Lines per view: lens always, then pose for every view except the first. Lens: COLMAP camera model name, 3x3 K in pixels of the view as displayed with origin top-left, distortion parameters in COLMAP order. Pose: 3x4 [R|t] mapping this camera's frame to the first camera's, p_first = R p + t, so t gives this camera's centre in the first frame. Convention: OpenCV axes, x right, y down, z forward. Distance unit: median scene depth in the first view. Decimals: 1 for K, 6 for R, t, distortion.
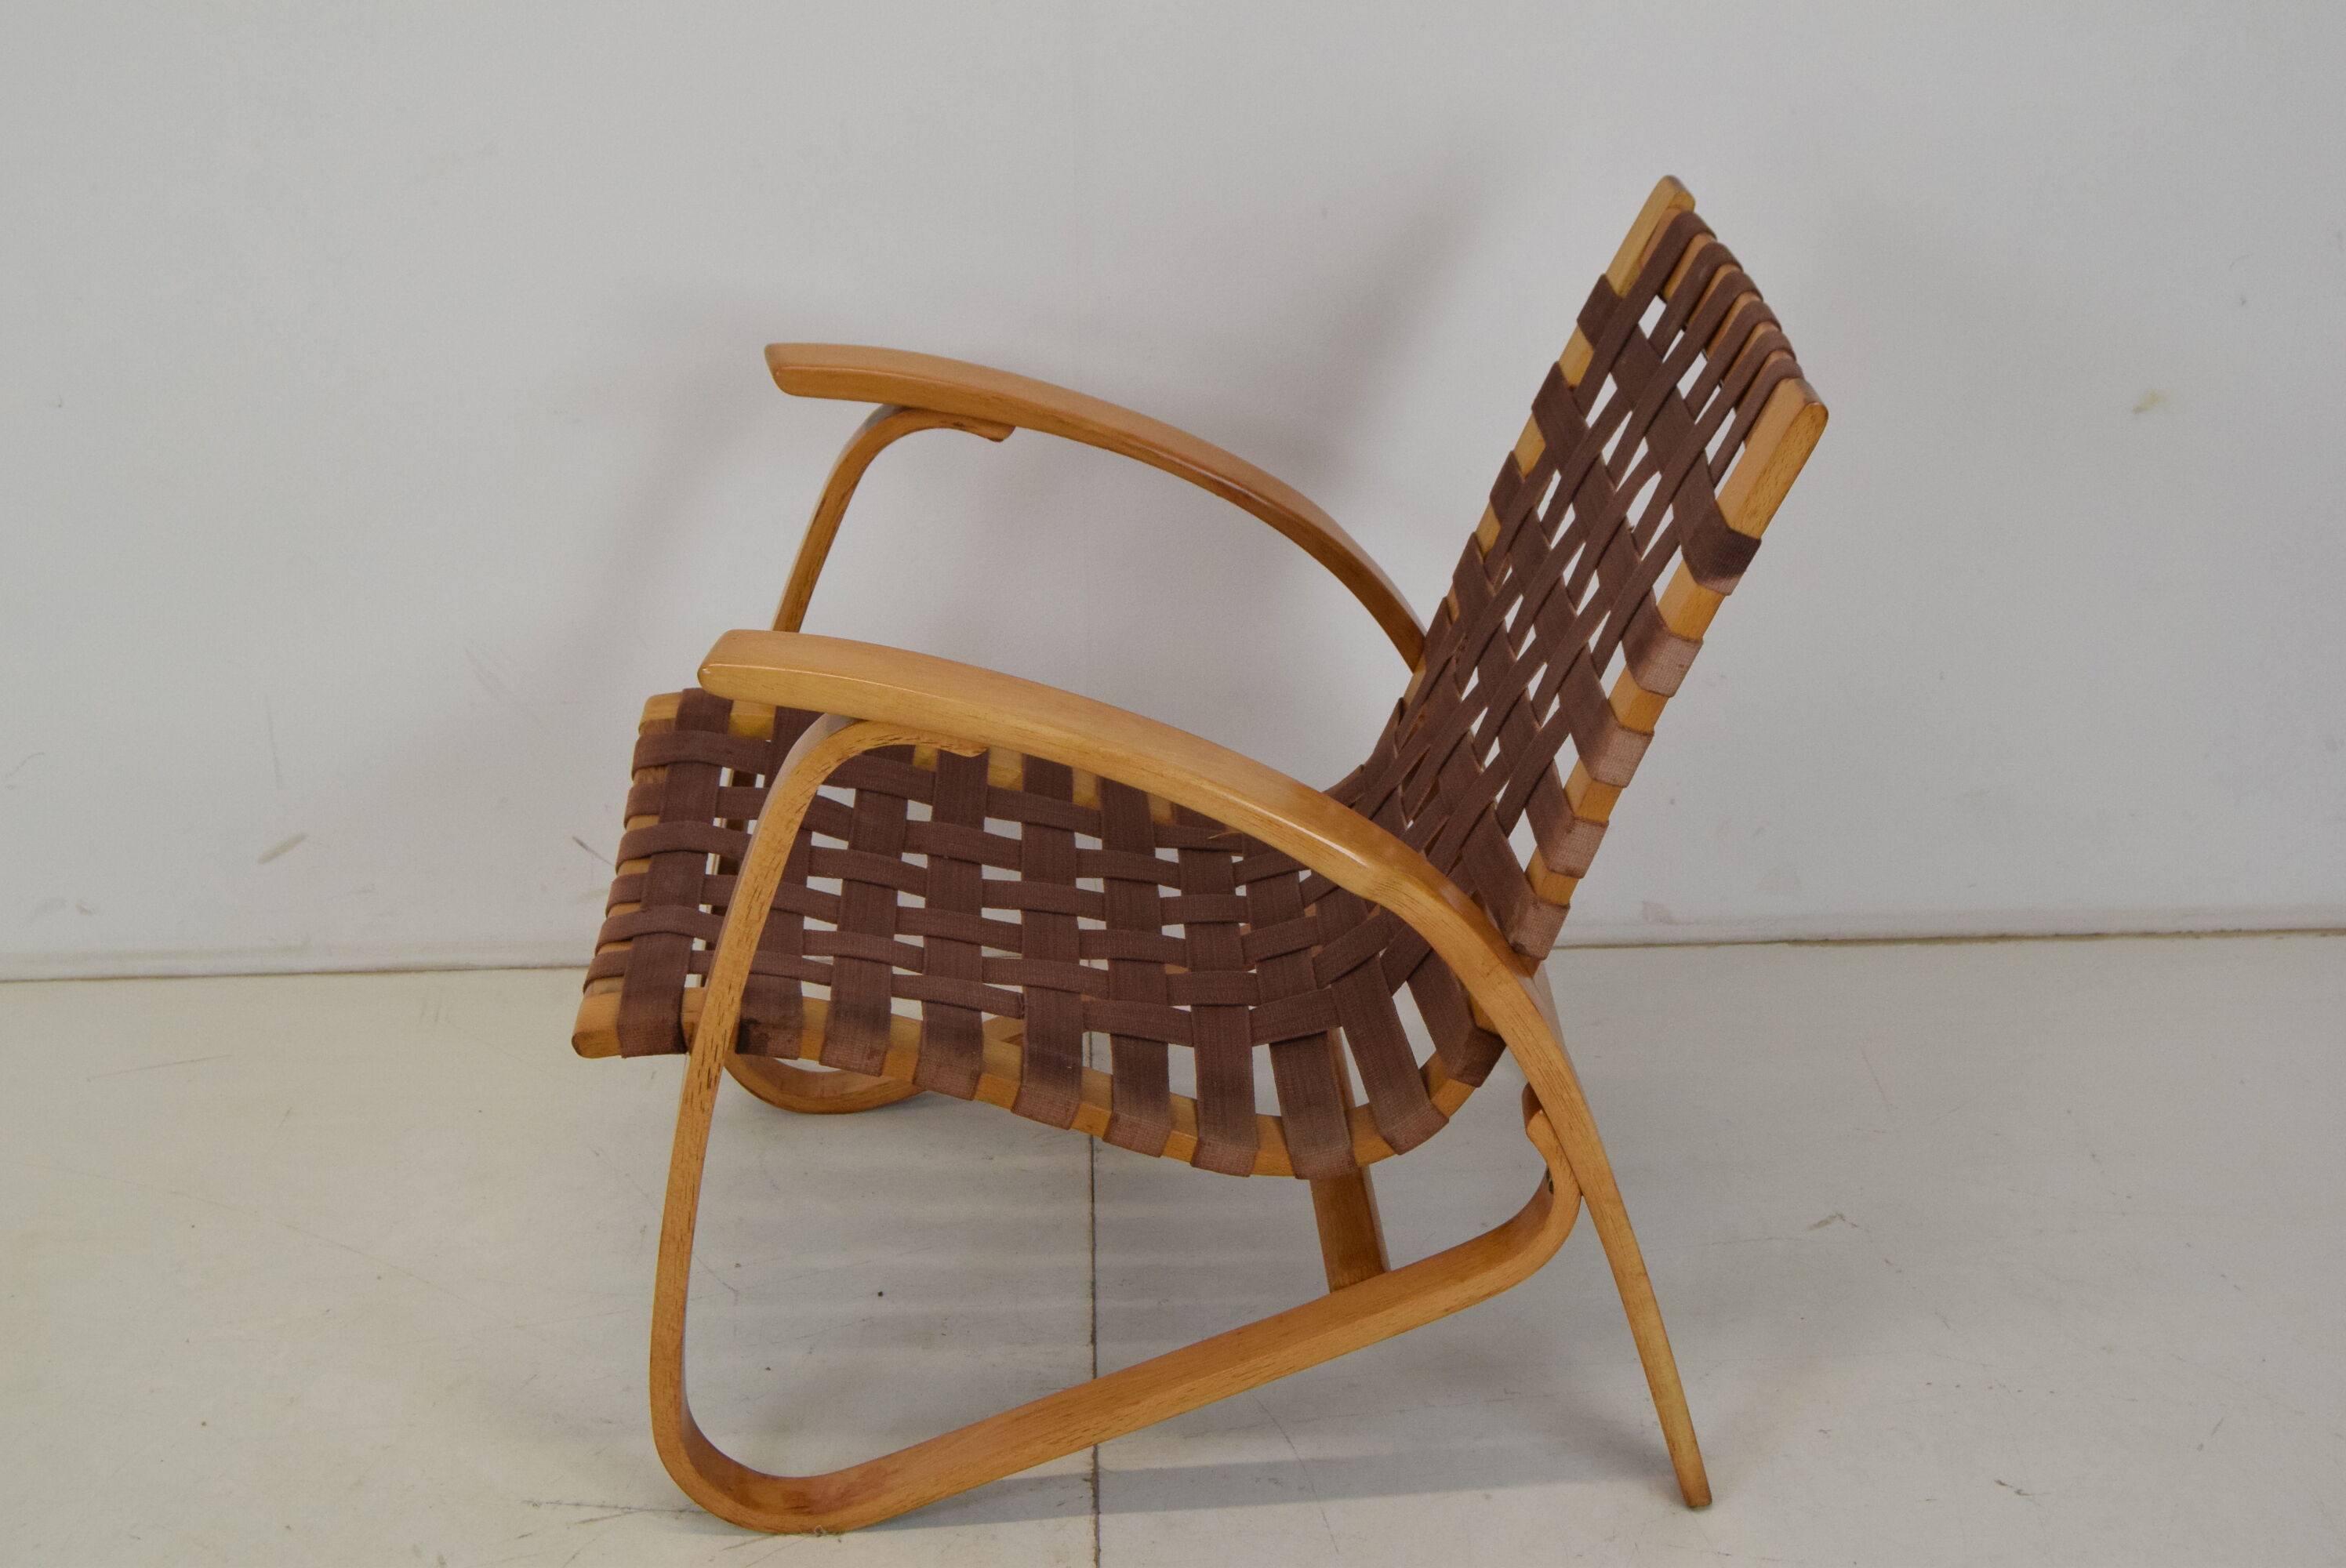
lens RADIAL K [[3396.3, 0, 1175.7], [0, 3396.3, 767.4], [0, 0, 1]] dist [-0.031077, 0.000000]
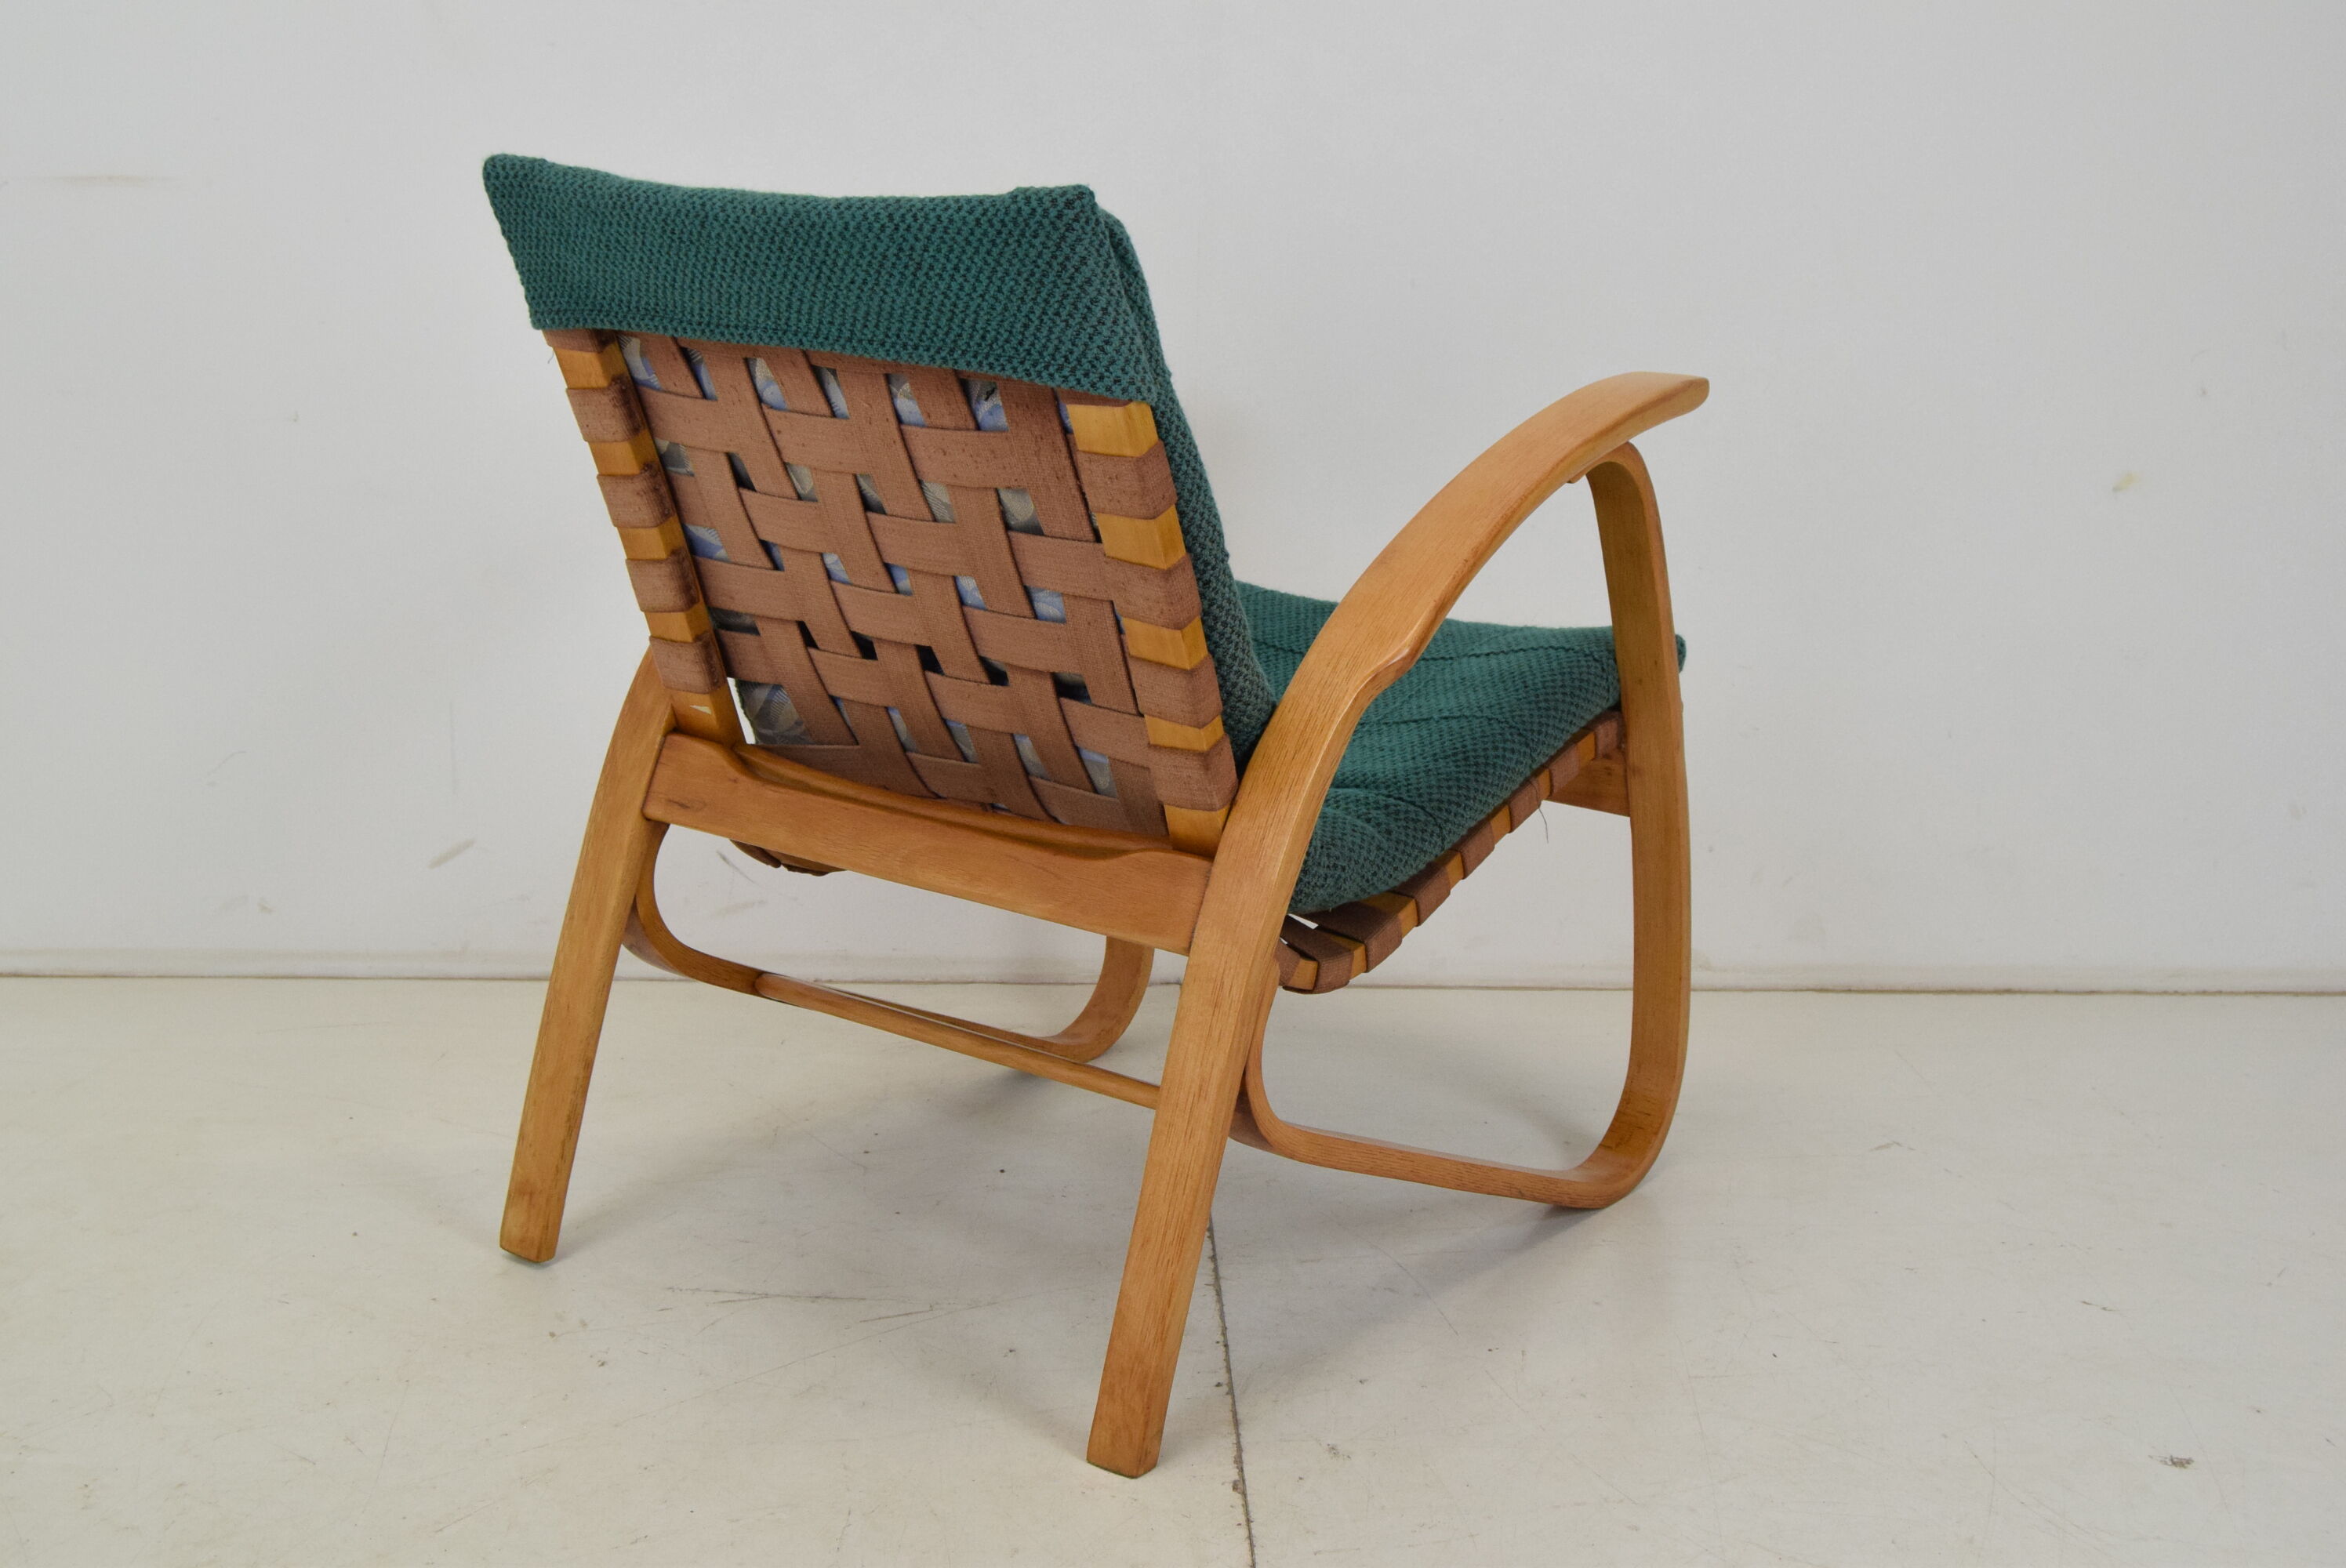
lens RADIAL K [[2849.4, 0, 1178.3], [0, 2849.4, 753.1], [0, 0, 1]] dist [-0.044855, 0.000000]
pose [[0.999574, 0.026075, 0.013121, -0.051555], [-0.022085, 0.969483, -0.244162, 0.266581], [-0.019087, 0.243768, 0.969646, 0.118960]]
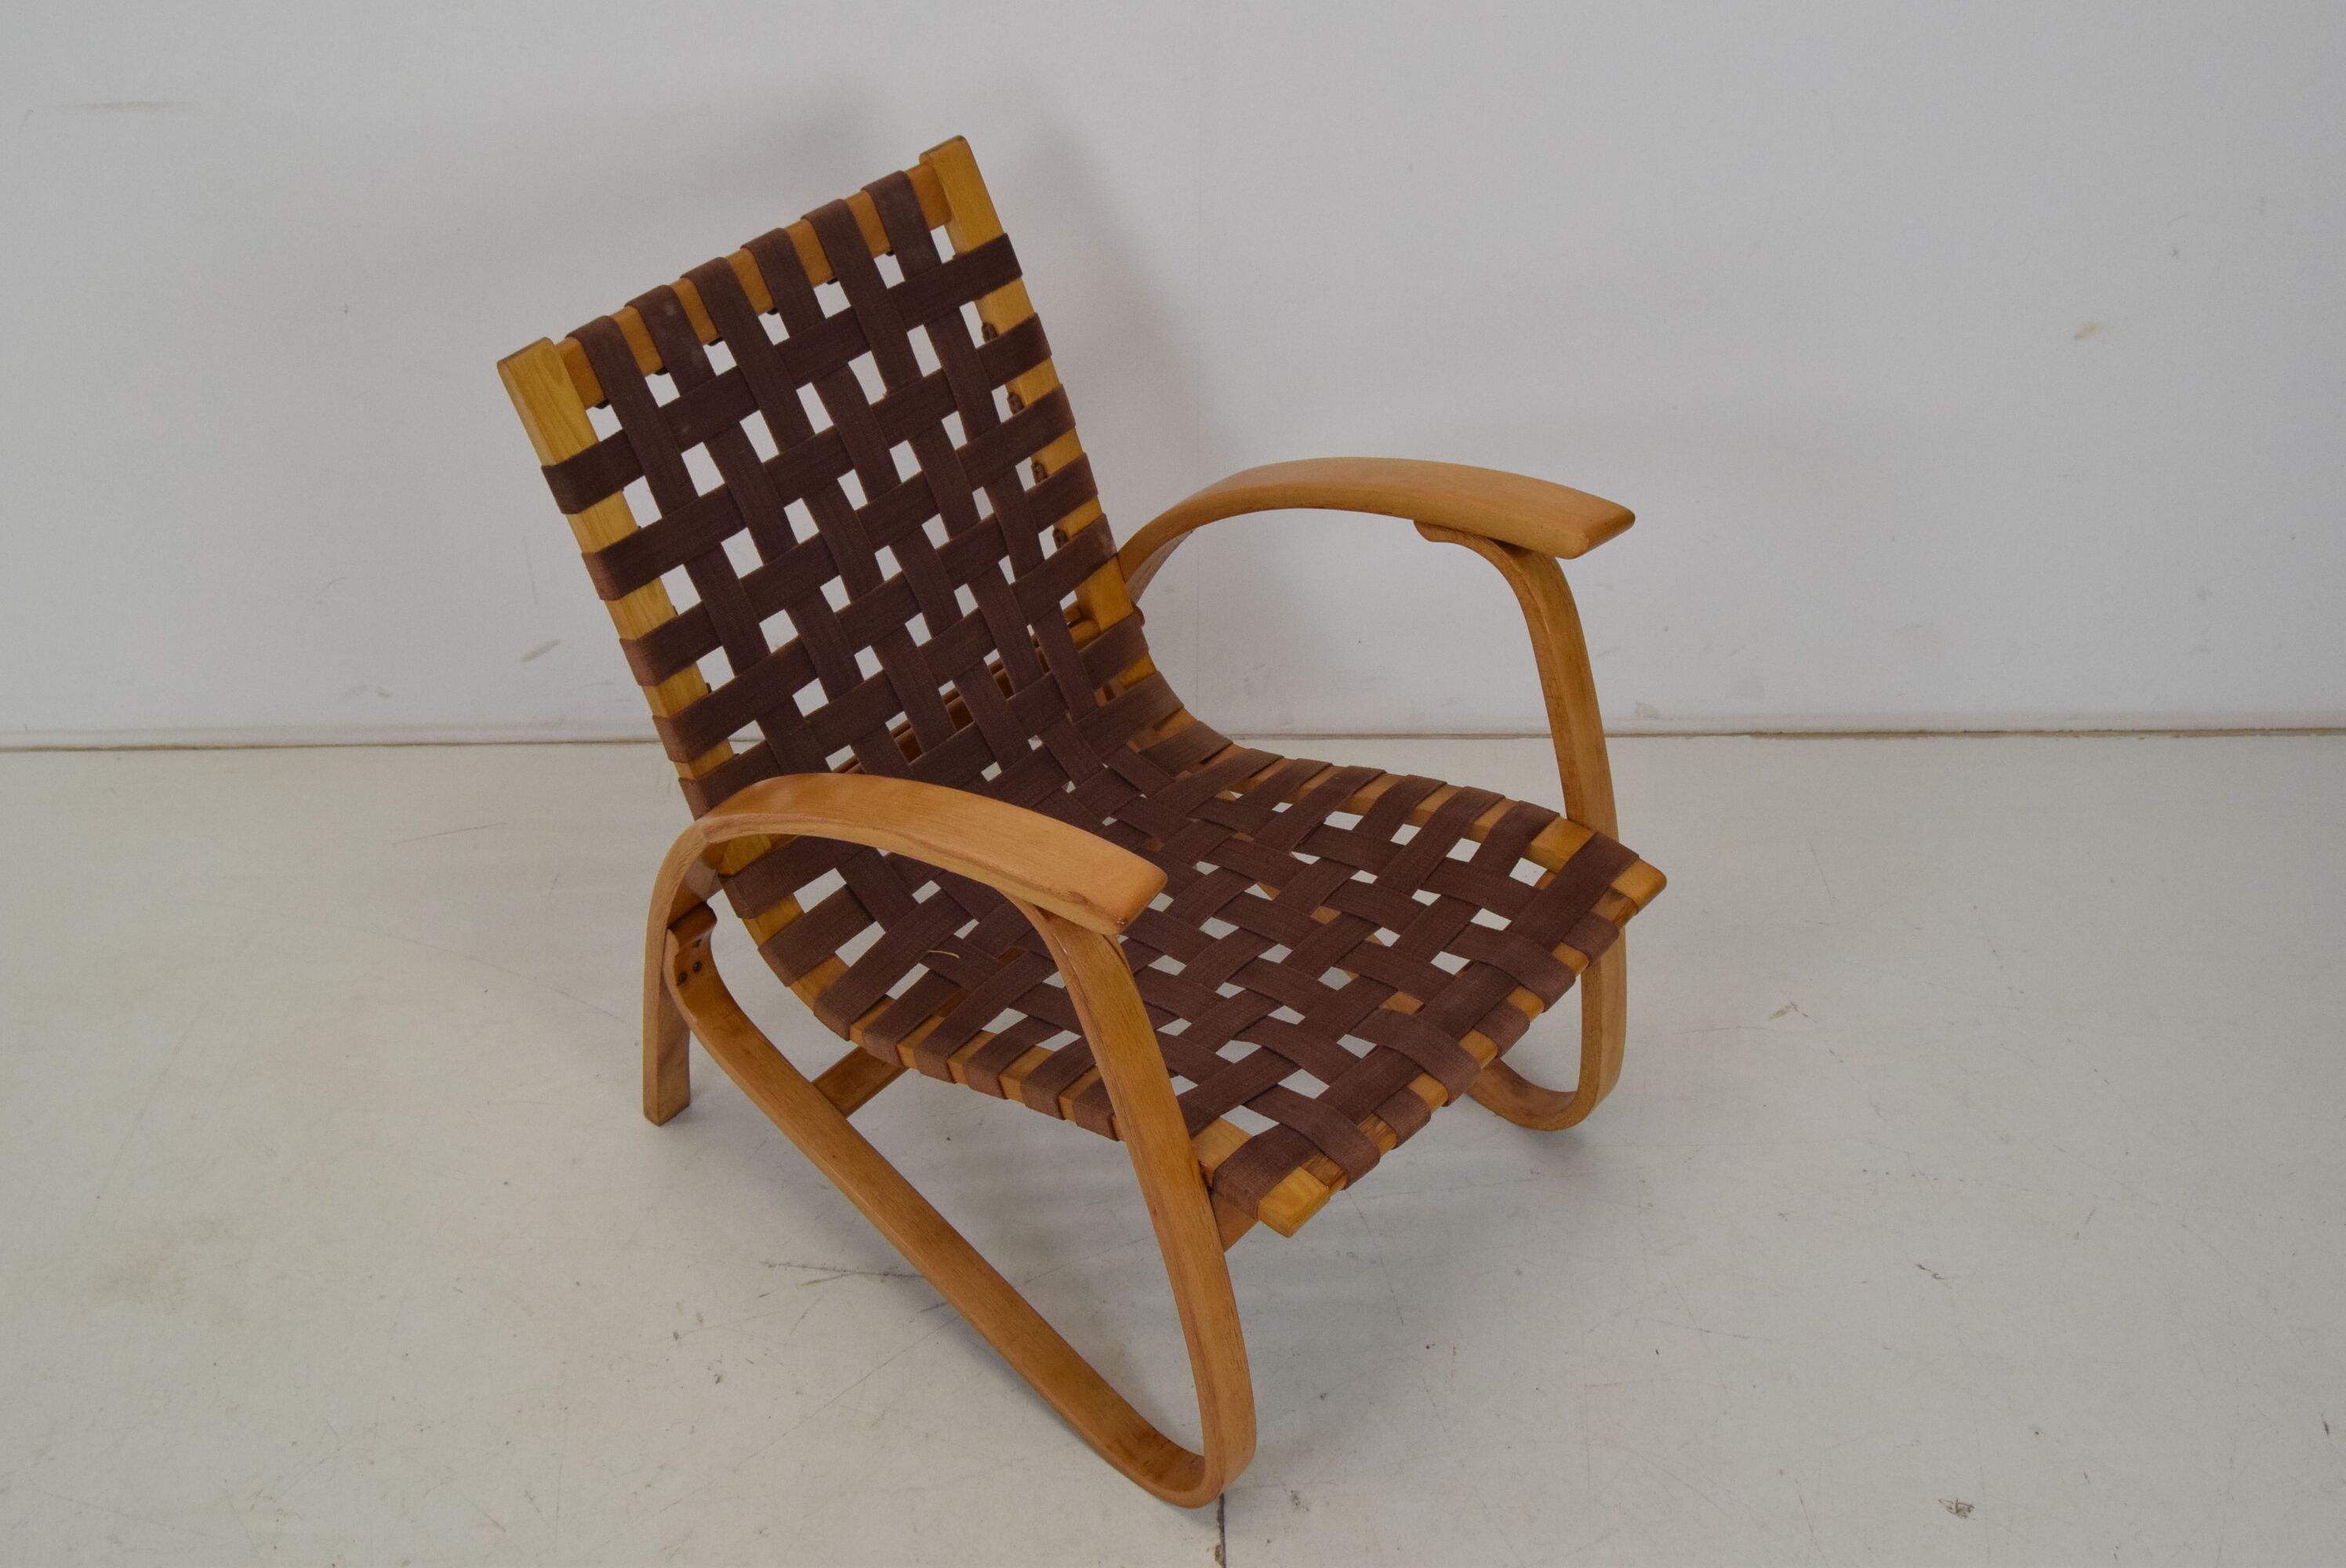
lens RADIAL K [[2542.6, 0, 1165.6], [0, 2542.6, 784.4], [0, 0, 1]] dist [-0.055803, 0.000000]
pose [[0.999858, 0.016842, -0.000529, -0.043239], [-0.016311, 0.975286, 0.220344, -0.170785], [0.004227, -0.220304, 0.975422, 0.111752]]
